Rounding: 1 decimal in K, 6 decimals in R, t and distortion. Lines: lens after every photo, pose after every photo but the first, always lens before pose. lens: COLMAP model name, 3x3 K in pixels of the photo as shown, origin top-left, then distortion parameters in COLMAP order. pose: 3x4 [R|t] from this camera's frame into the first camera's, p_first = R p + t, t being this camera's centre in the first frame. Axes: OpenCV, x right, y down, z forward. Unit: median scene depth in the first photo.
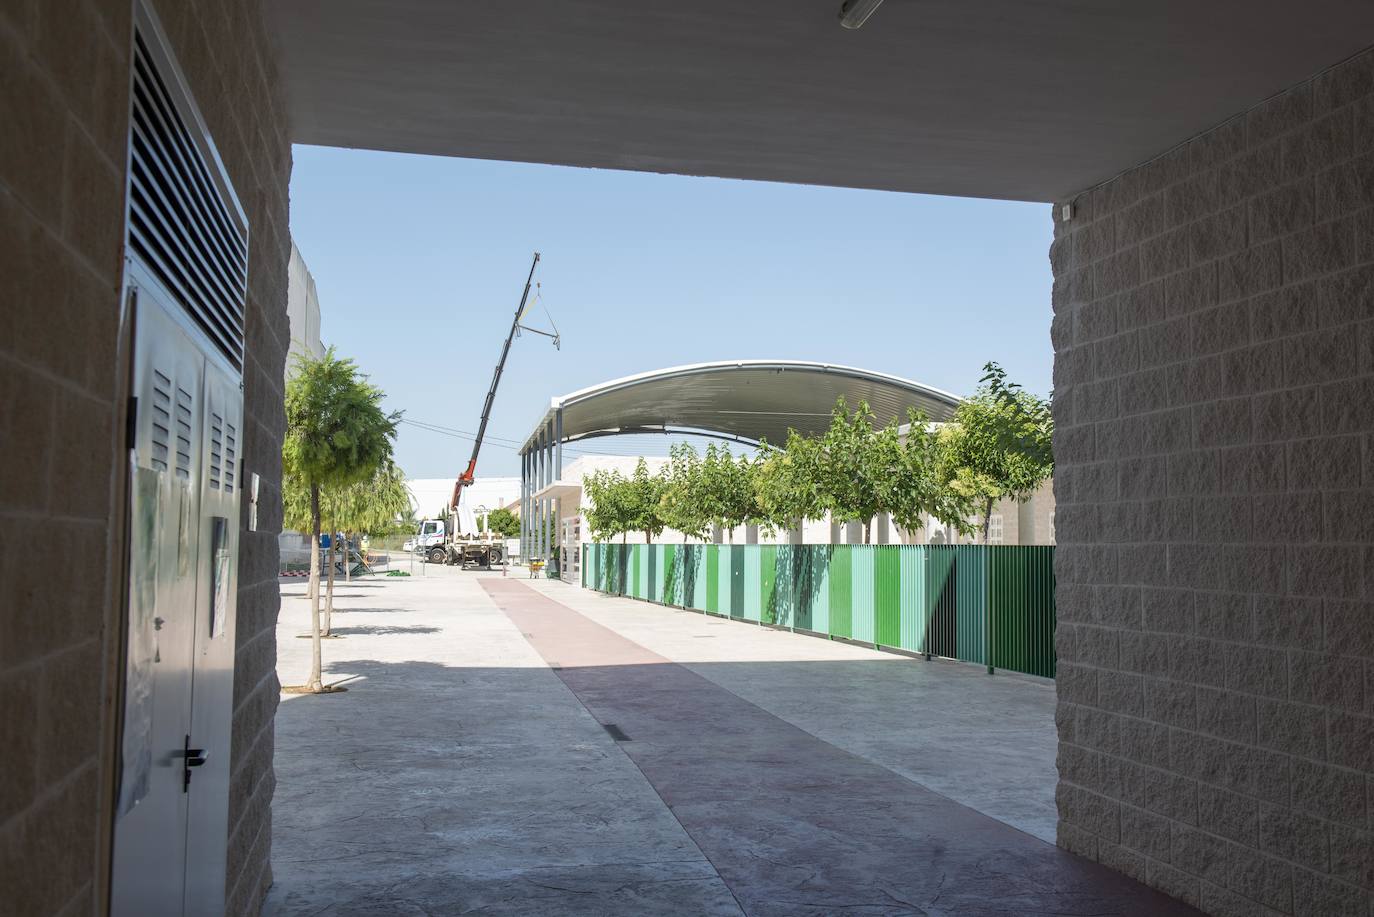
lens RADIAL K [[1393.5, 0, 687.8], [0, 1393.5, 495.6], [0, 0, 1]] dist [0.026026, 0.005648]
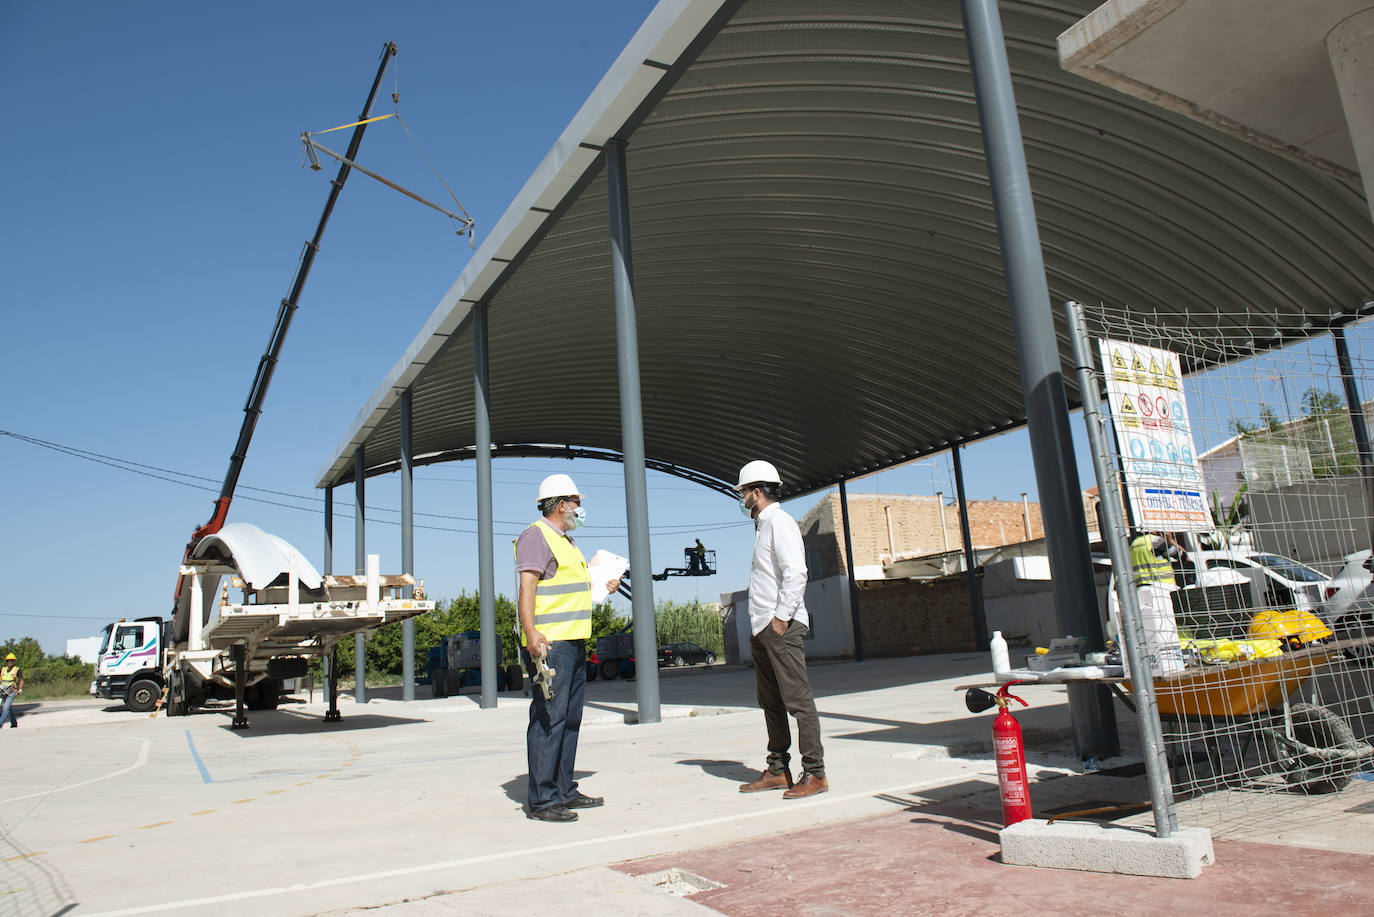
lens RADIAL K [[964.1, 0, 728.1], [0, 964.1, 450.4], [0, 0, 1]] dist [-0.055057, -0.002541]
pose [[0.932041, -0.008882, 0.362243, -0.110702], [0.074151, 0.983219, -0.166682, 0.029745], [-0.354684, 0.182215, 0.917059, 0.628939]]
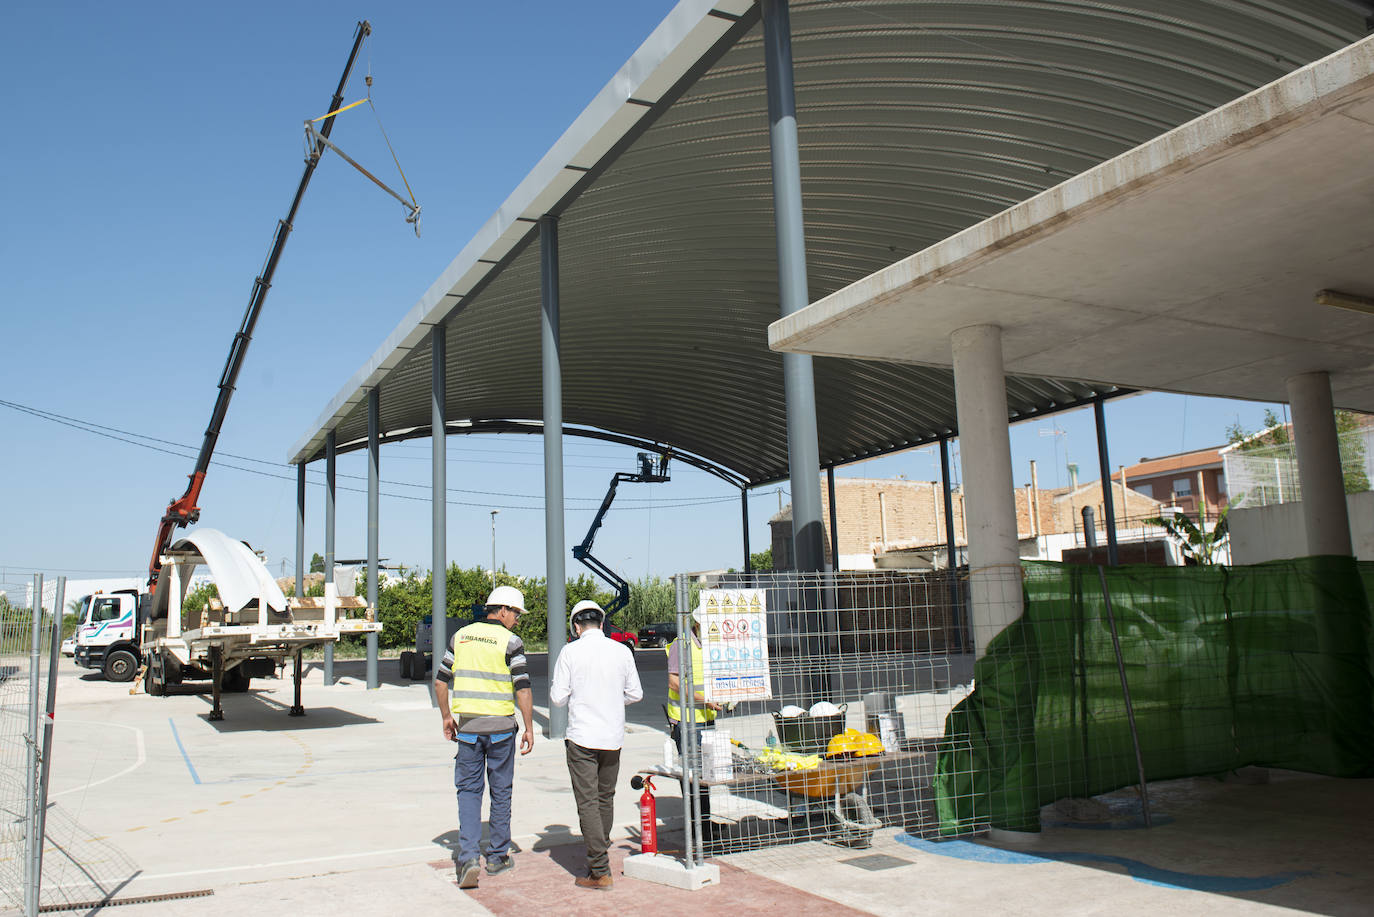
lens RADIAL K [[1087.1, 0, 687.0], [0, 1087.1, 458.5], [0, 0, 1]] dist [-0.053681, 0.000506]
pose [[0.951602, -0.000570, 0.307334, -0.107508], [0.036100, 0.993283, -0.109935, 0.019750], [-0.305207, 0.115709, 0.945230, 0.586873]]
